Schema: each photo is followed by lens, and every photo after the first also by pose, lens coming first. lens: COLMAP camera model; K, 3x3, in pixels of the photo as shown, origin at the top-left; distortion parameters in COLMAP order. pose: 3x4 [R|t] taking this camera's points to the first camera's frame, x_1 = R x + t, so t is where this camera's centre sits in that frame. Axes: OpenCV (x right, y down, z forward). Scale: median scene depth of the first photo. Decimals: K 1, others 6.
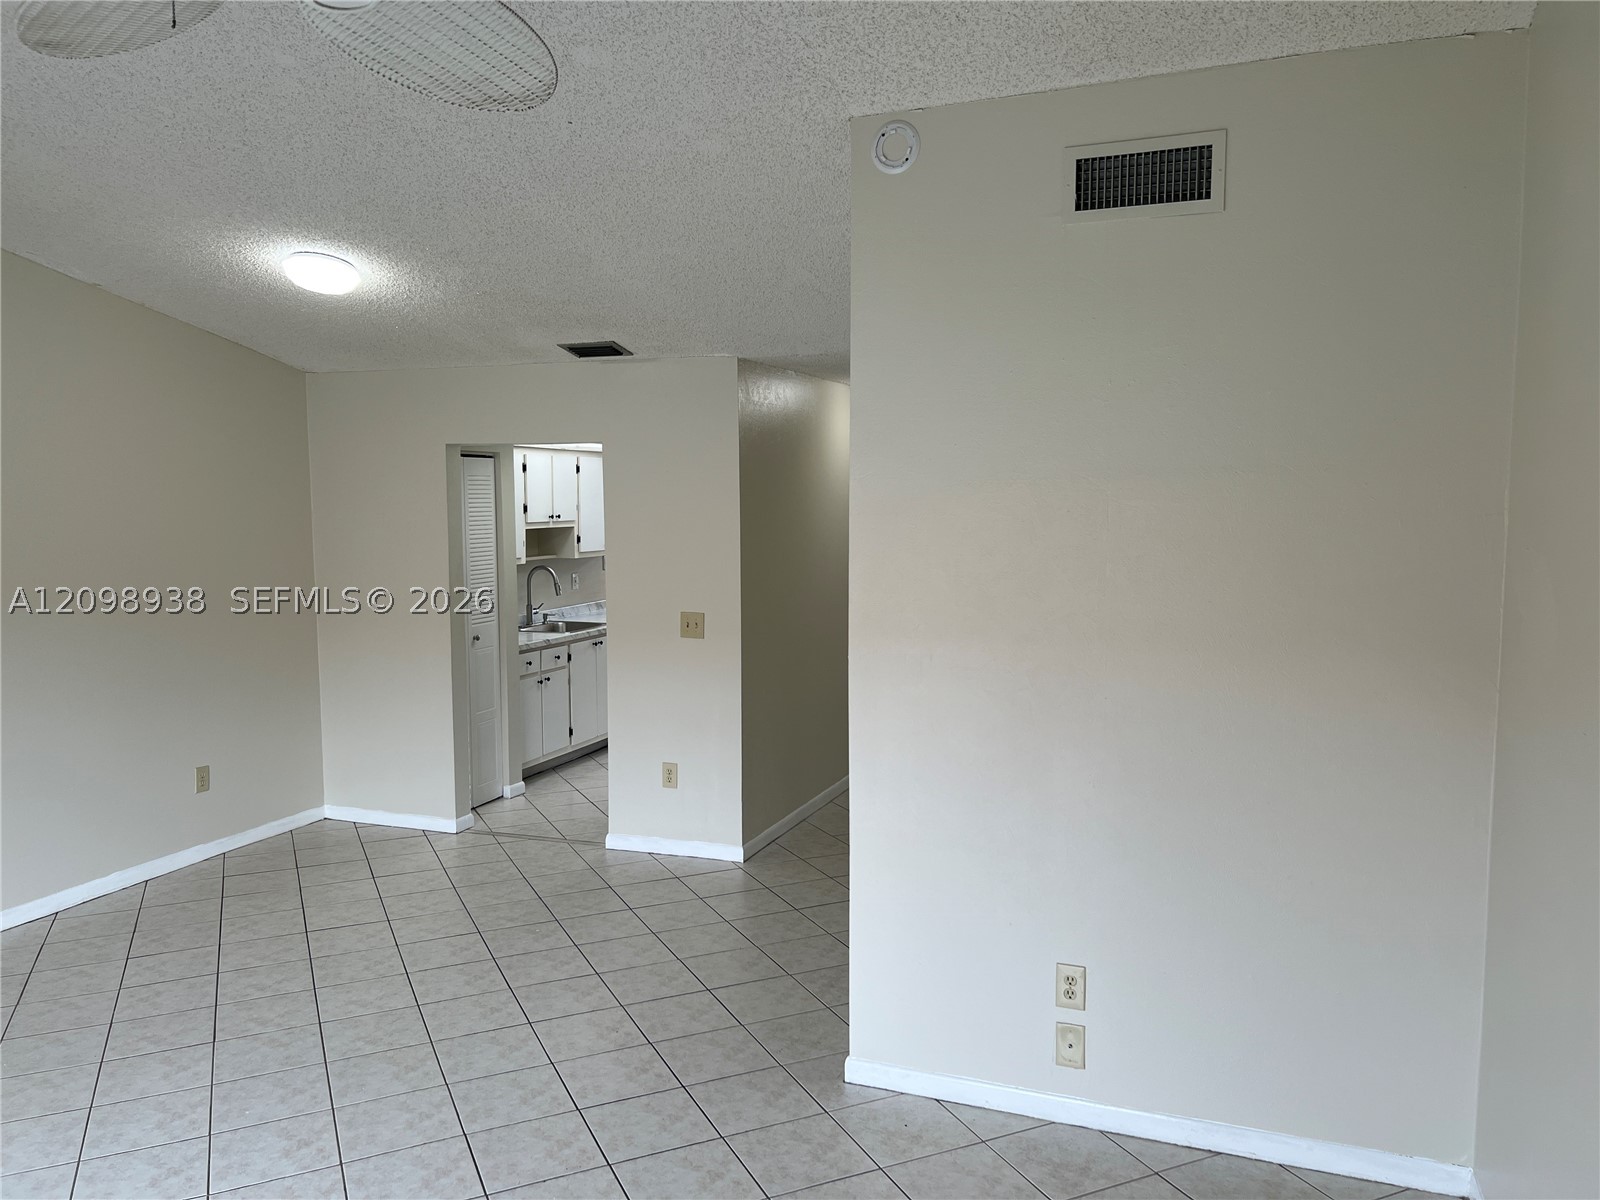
lens RADIAL K [[1207.2, 0, 801.0], [0, 1207.2, 602.8], [0, 0, 1]] dist [0.030455, -0.043776]
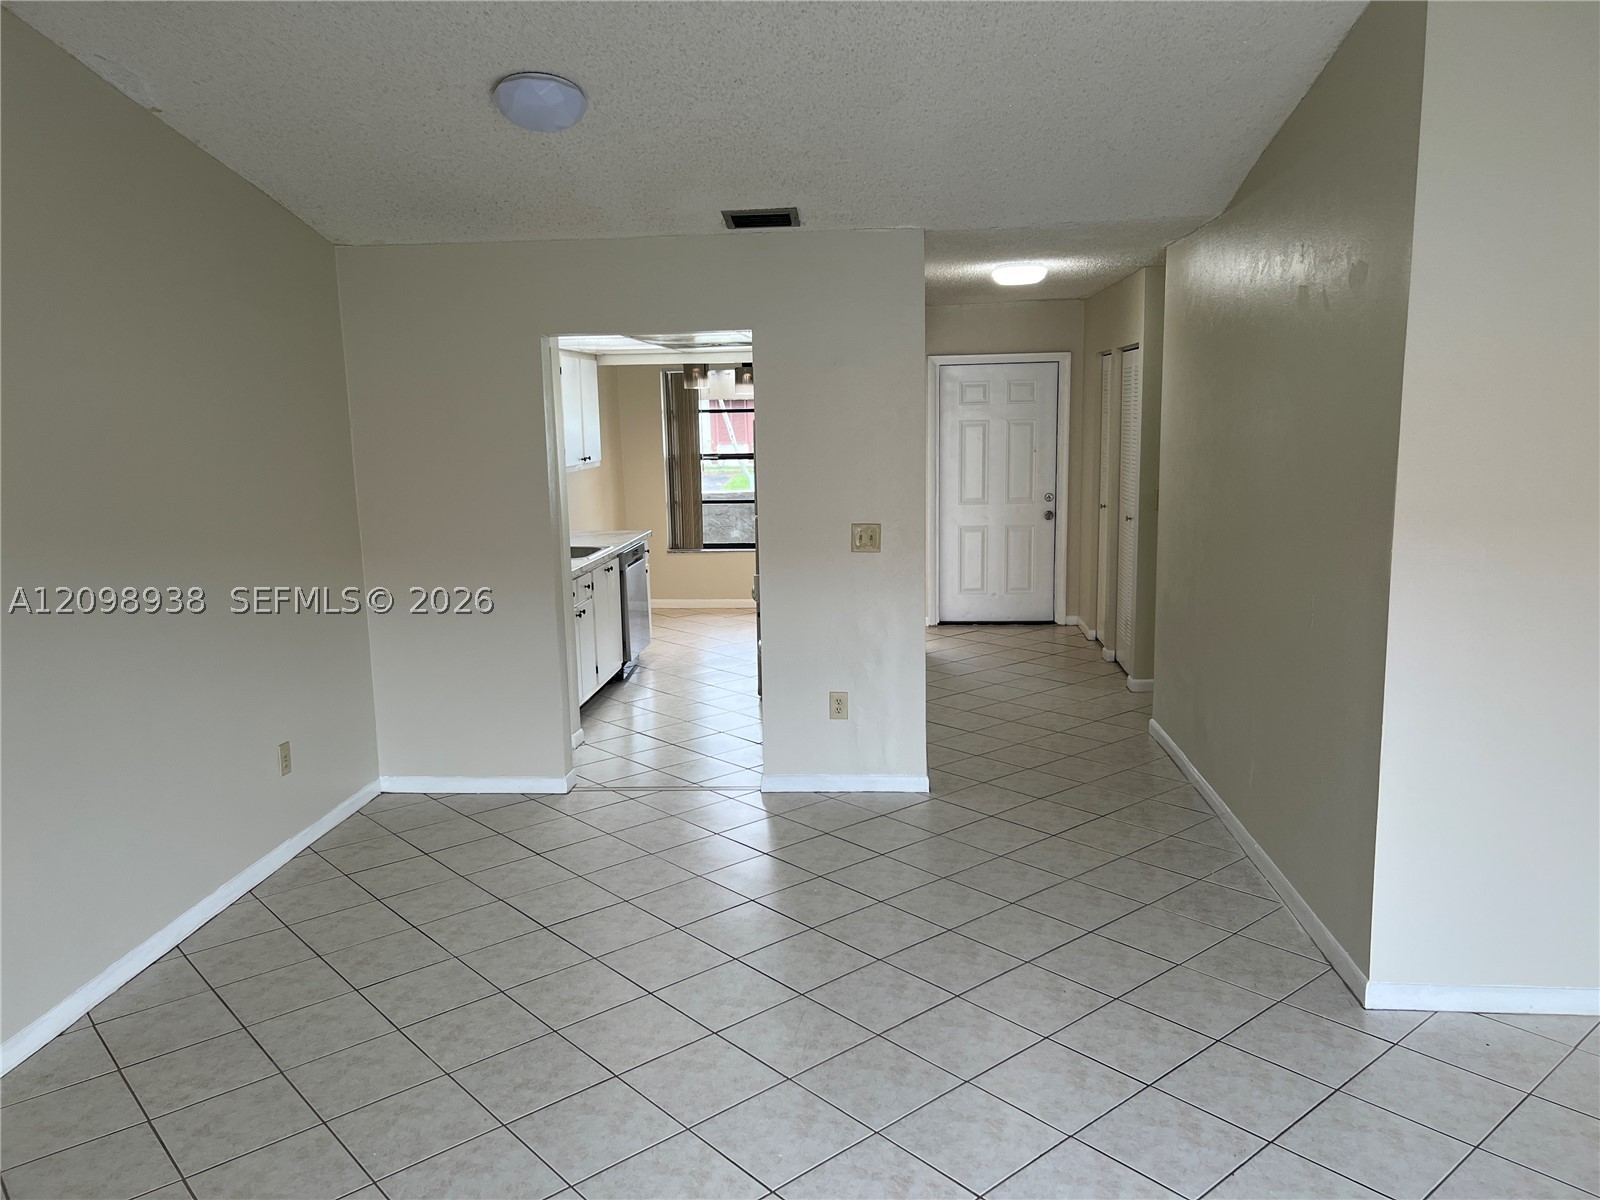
lens RADIAL K [[1207.2, 0, 791.2], [0, 1207.2, 615.4], [0, 0, 1]] dist [0.030455, -0.043776]
pose [[0.963936, -0.065362, 0.257983, -0.391541], [0.044589, 0.995334, 0.085571, -0.002953], [-0.262373, -0.070981, 0.962352, 0.155085]]
